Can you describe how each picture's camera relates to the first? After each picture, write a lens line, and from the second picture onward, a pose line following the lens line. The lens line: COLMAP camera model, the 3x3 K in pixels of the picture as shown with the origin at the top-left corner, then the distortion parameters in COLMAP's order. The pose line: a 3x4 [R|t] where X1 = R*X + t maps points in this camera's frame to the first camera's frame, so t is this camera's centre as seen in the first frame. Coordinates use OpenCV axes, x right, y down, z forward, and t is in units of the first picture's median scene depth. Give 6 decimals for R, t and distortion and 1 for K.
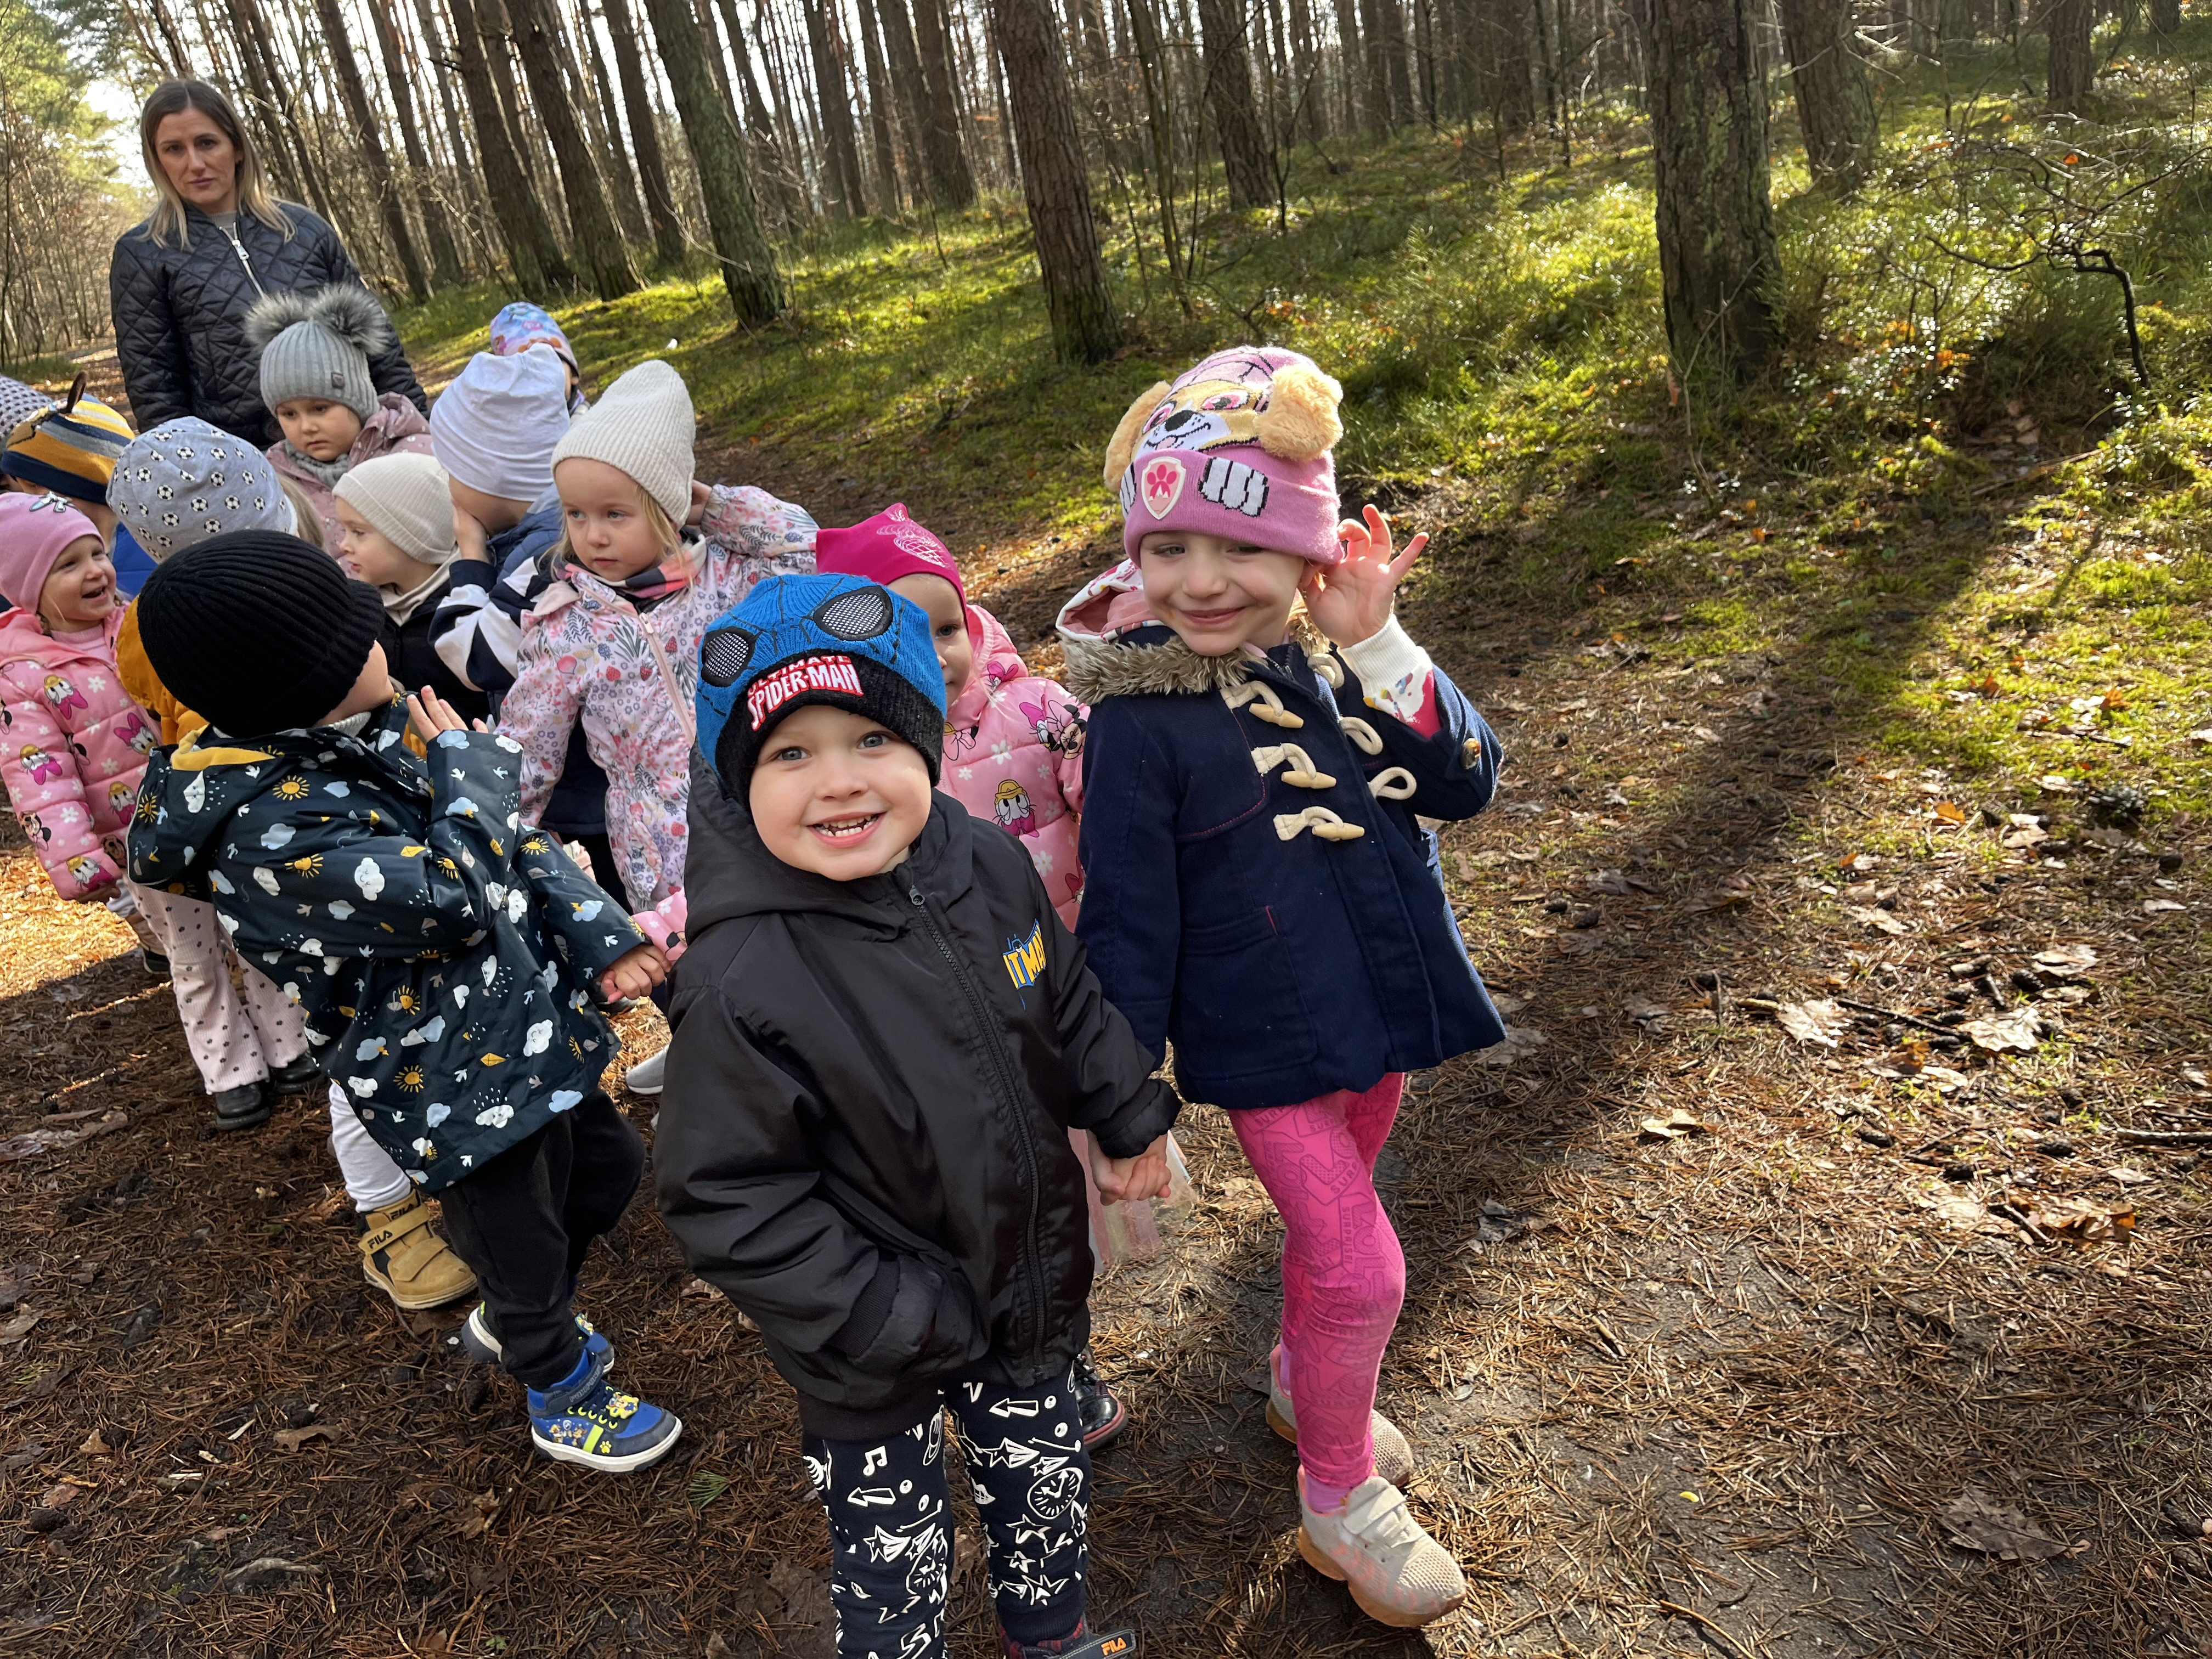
lens RADIAL K [[1616.2, 0, 1106.0], [0, 1616.2, 829.5], [0, 0, 1]] dist [0.063701, -0.081282]
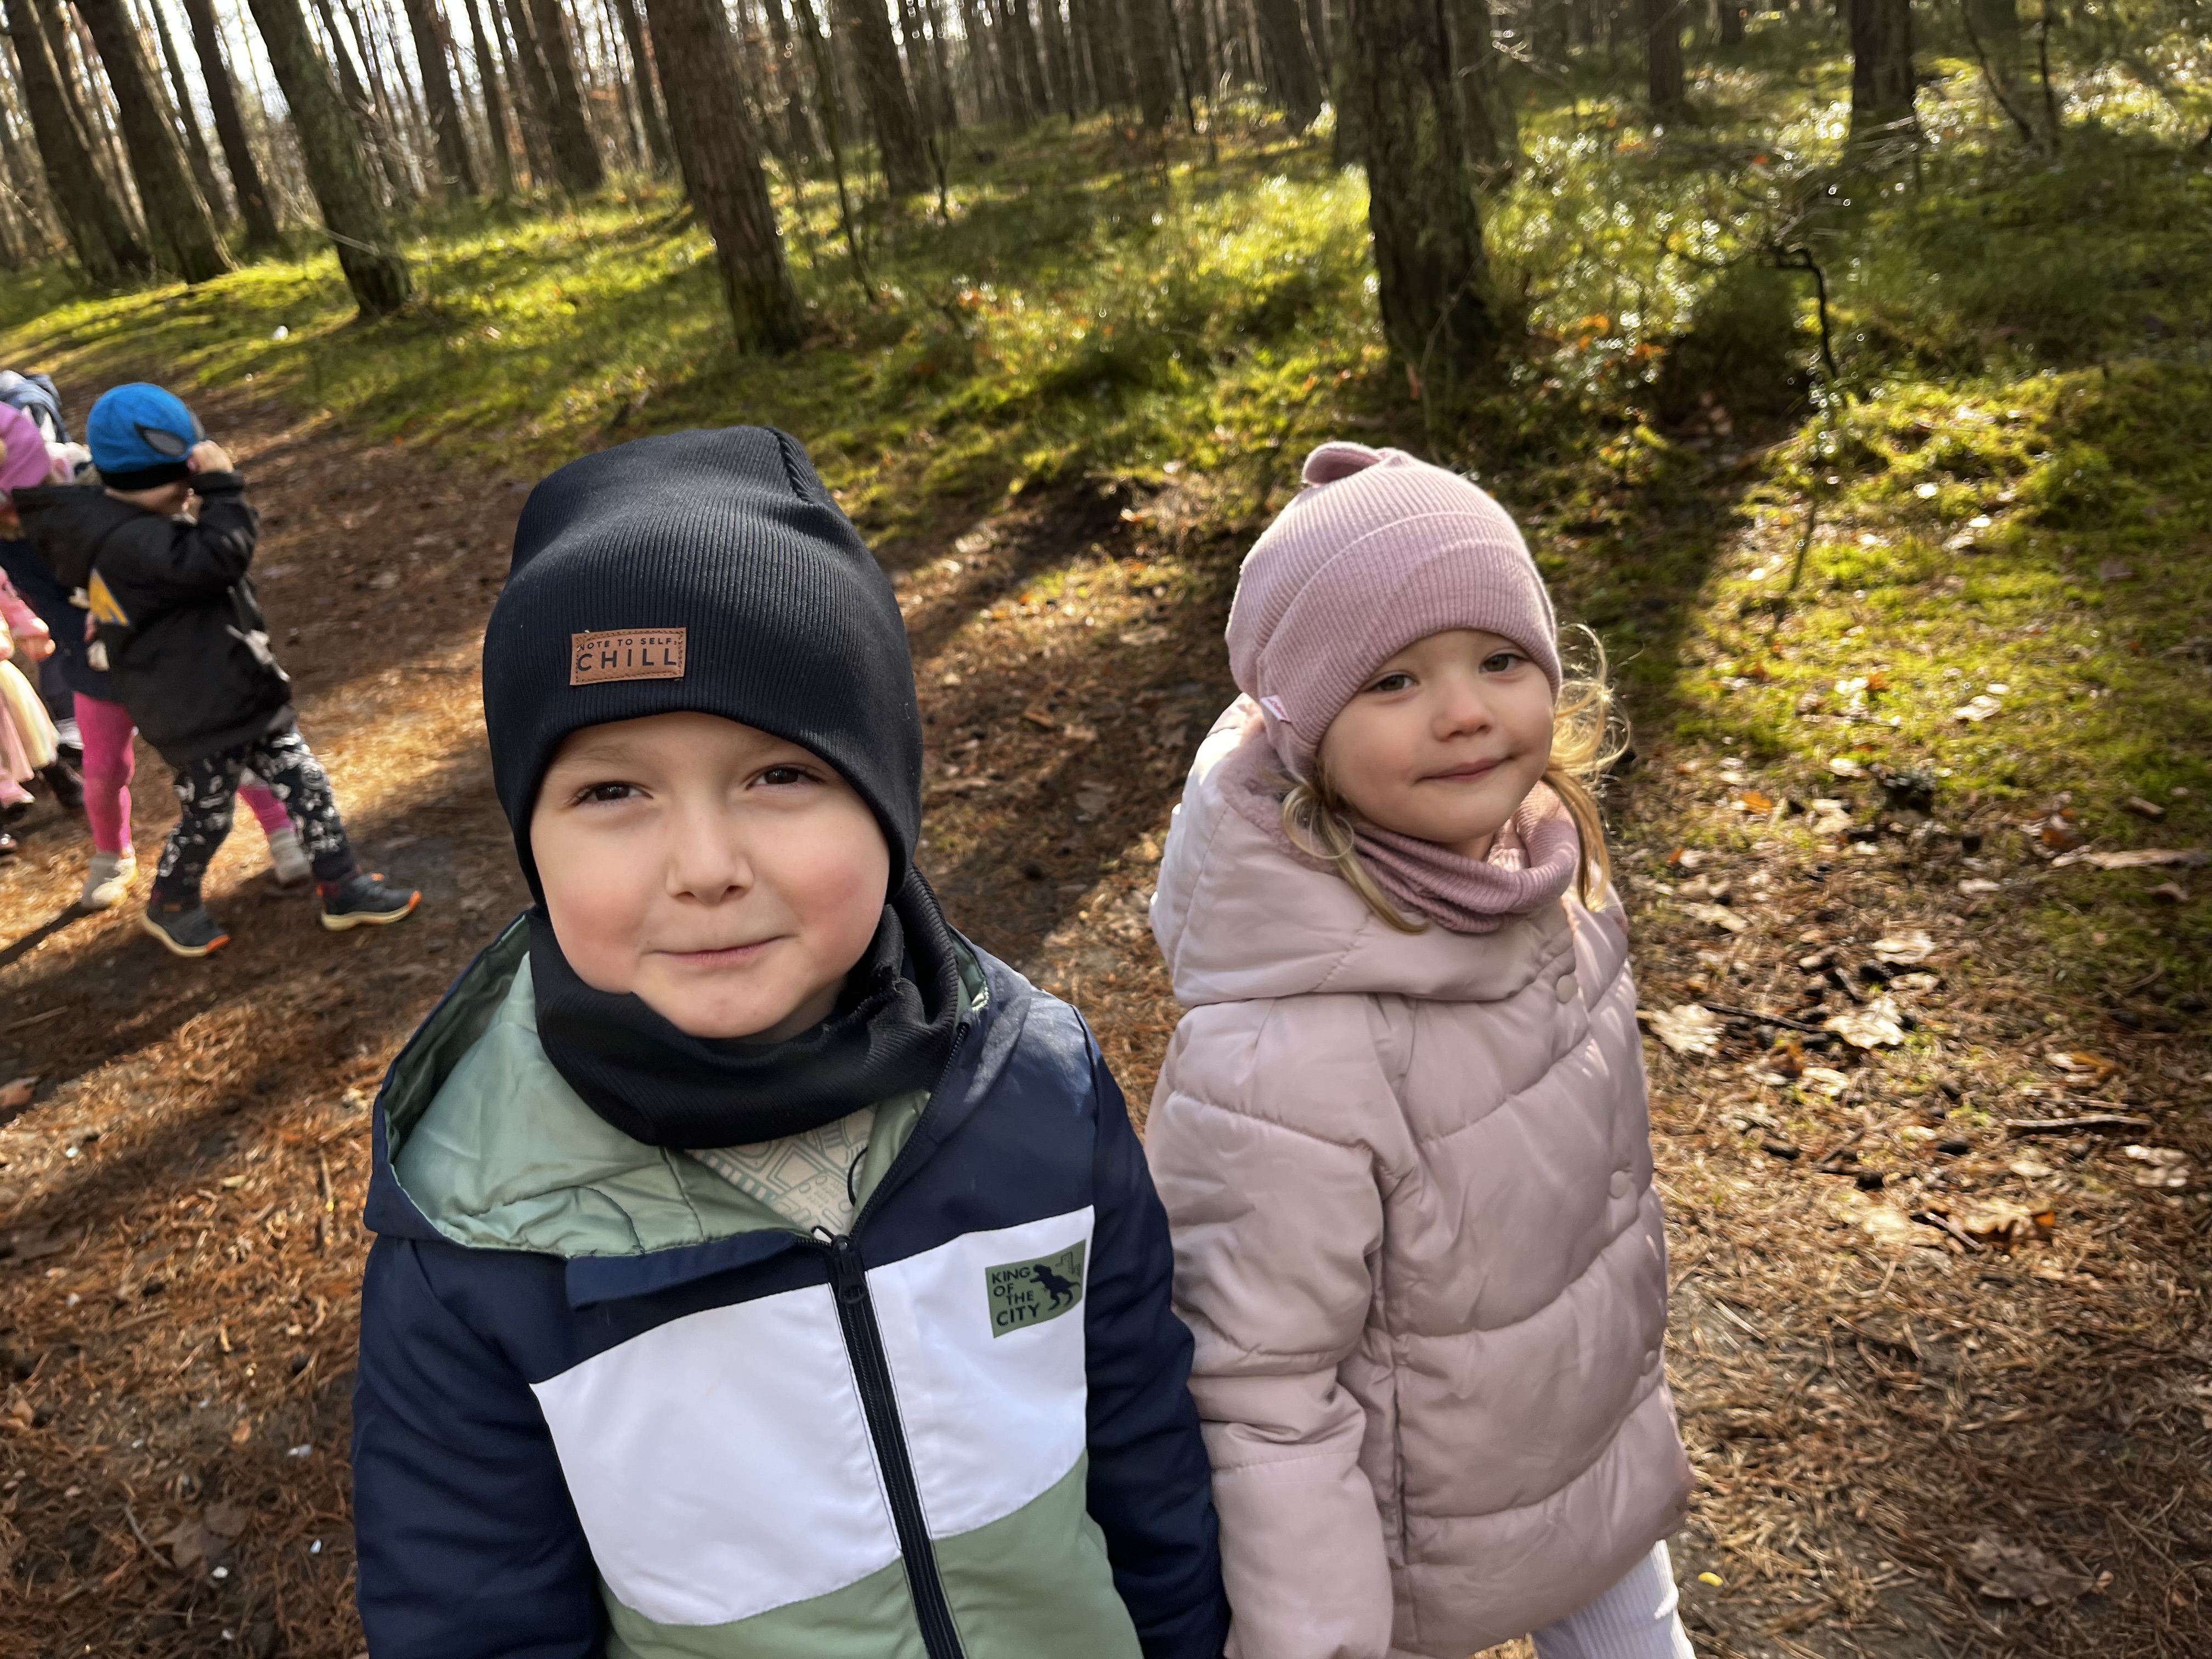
lens RADIAL K [[1616.2, 0, 1106.0], [0, 1616.2, 829.5], [0, 0, 1]] dist [0.063701, -0.081282]
pose [[0.977989, -0.061322, 0.199440, -0.057821], [0.060145, 0.998118, 0.011960, -0.021071], [-0.199798, 0.000298, 0.979837, 0.062703]]
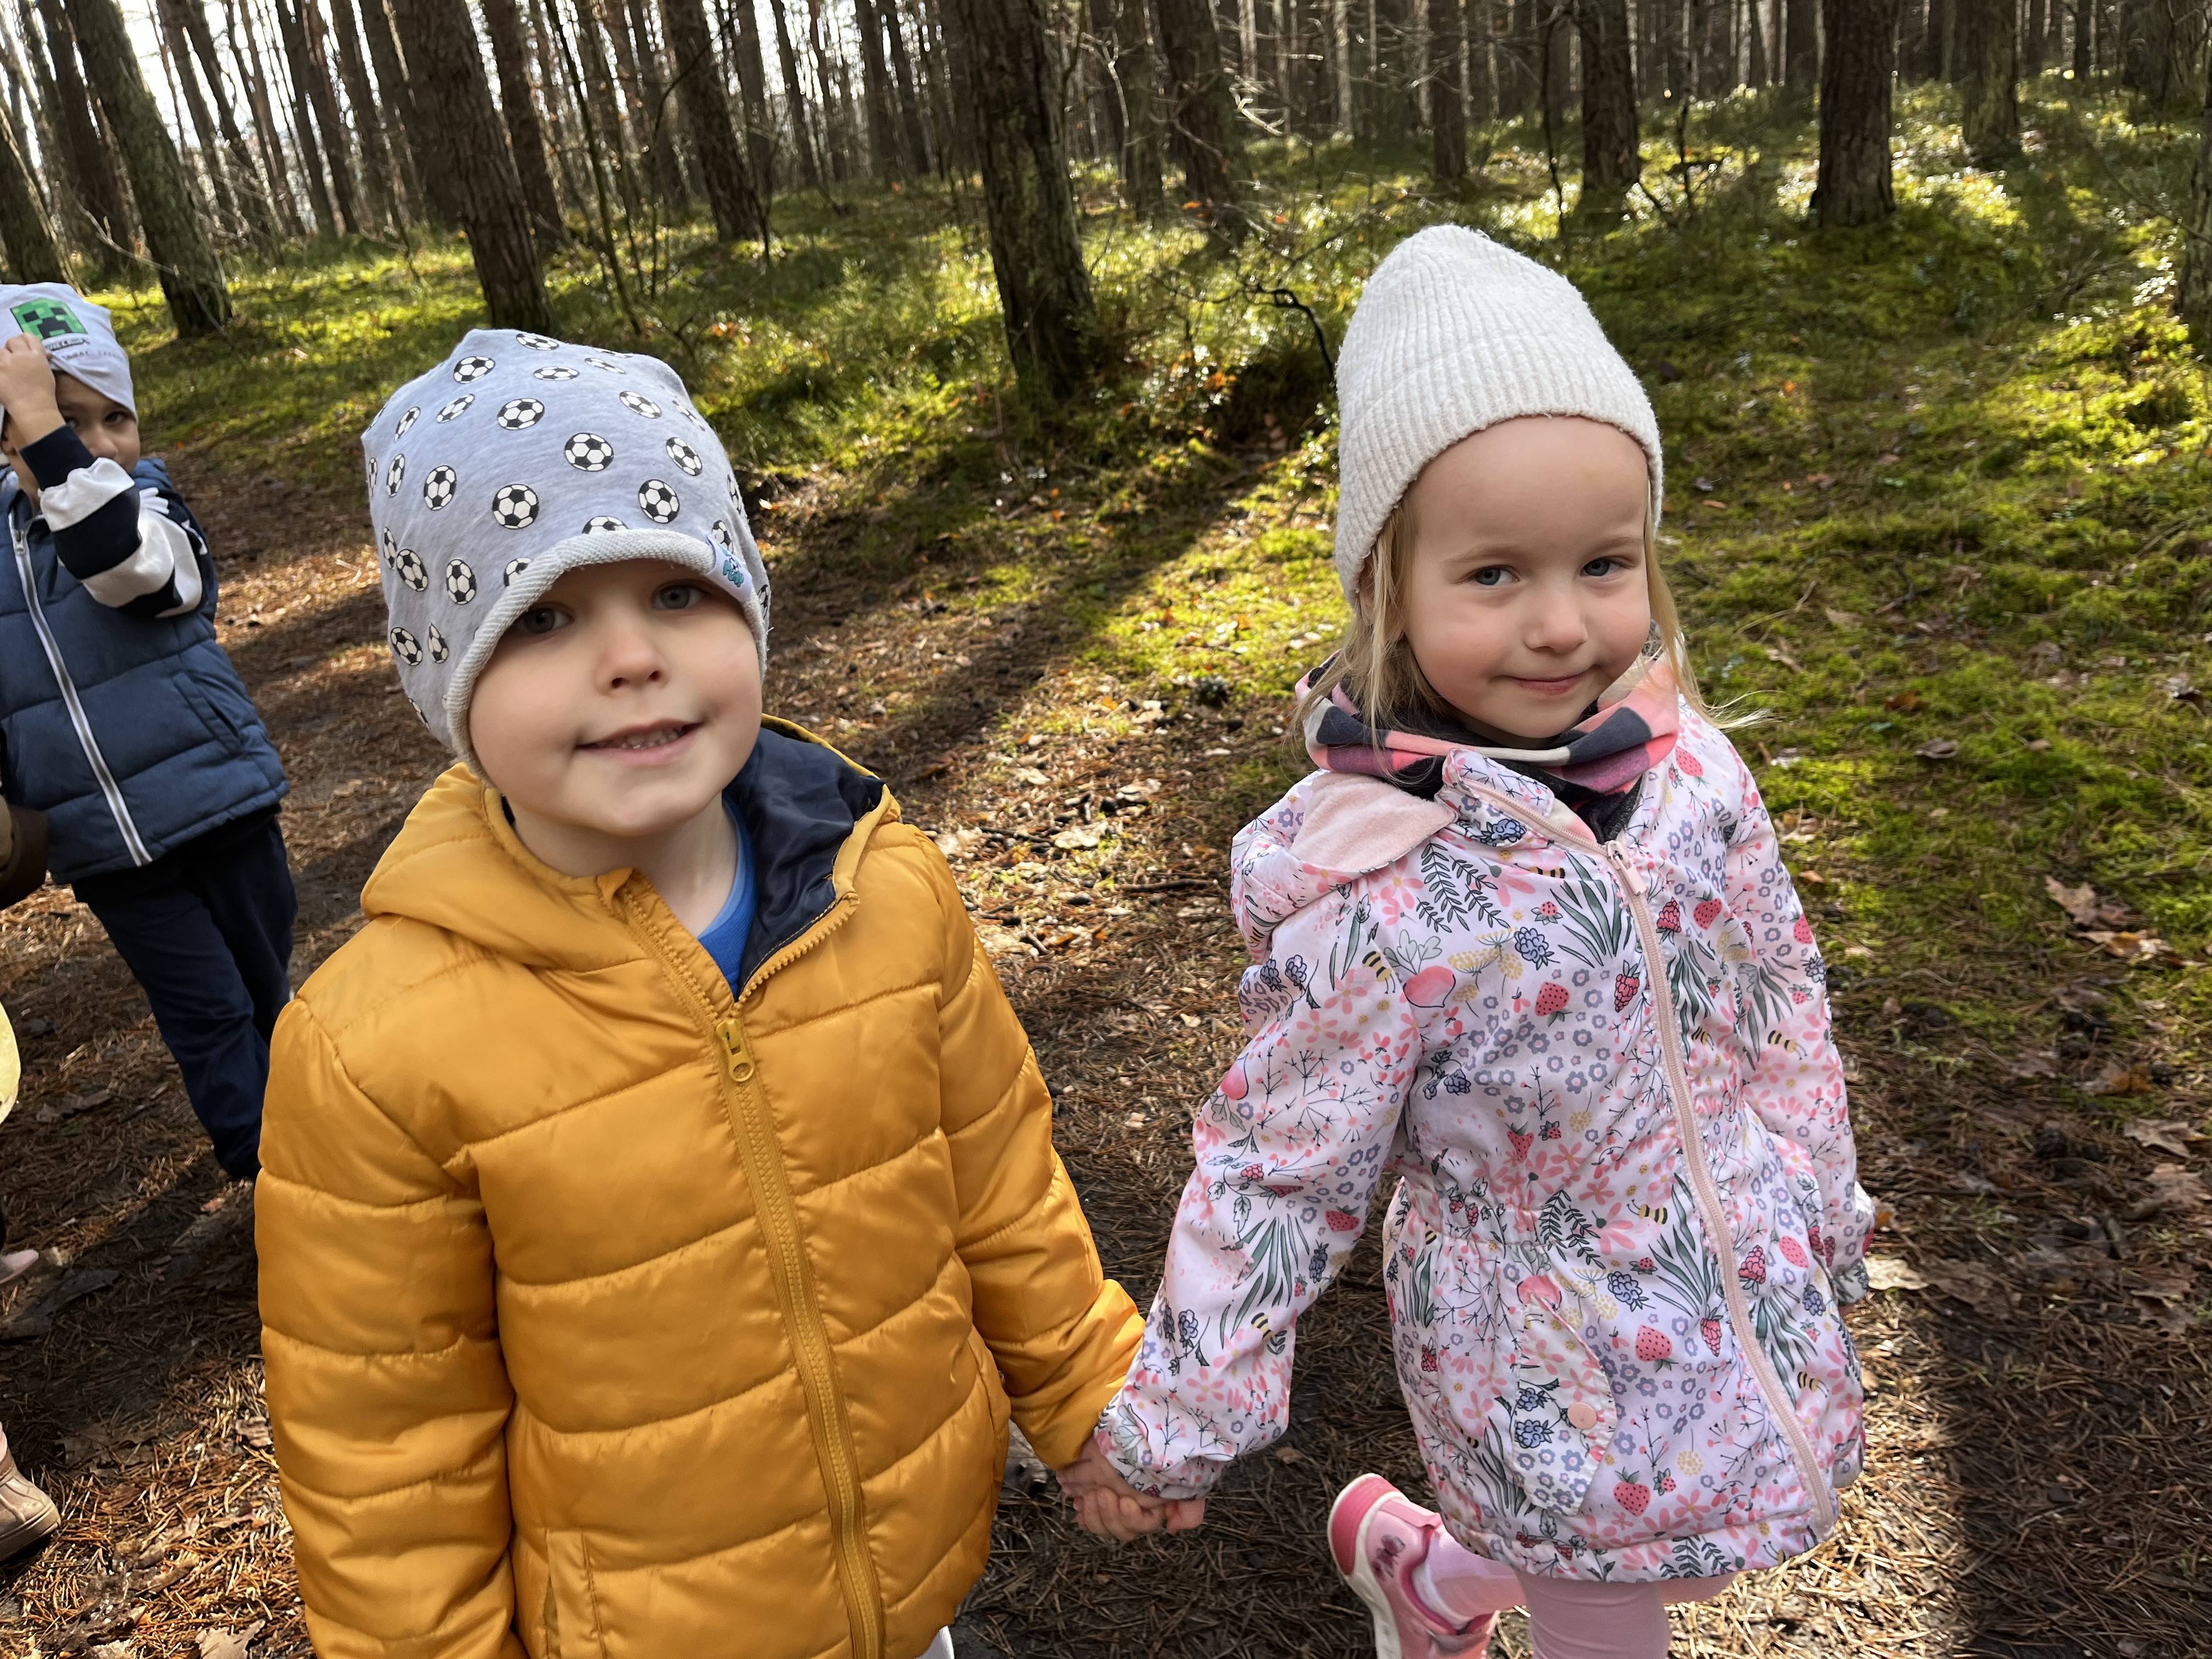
lens RADIAL K [[1616.2, 0, 1106.0], [0, 1616.2, 829.5], [0, 0, 1]] dist [0.063701, -0.081282]
pose [[0.965302, -0.045865, 0.257076, 0.125707], [0.052112, 0.998487, -0.017536, 0.080544], [-0.255883, 0.030324, 0.966232, -0.177710]]
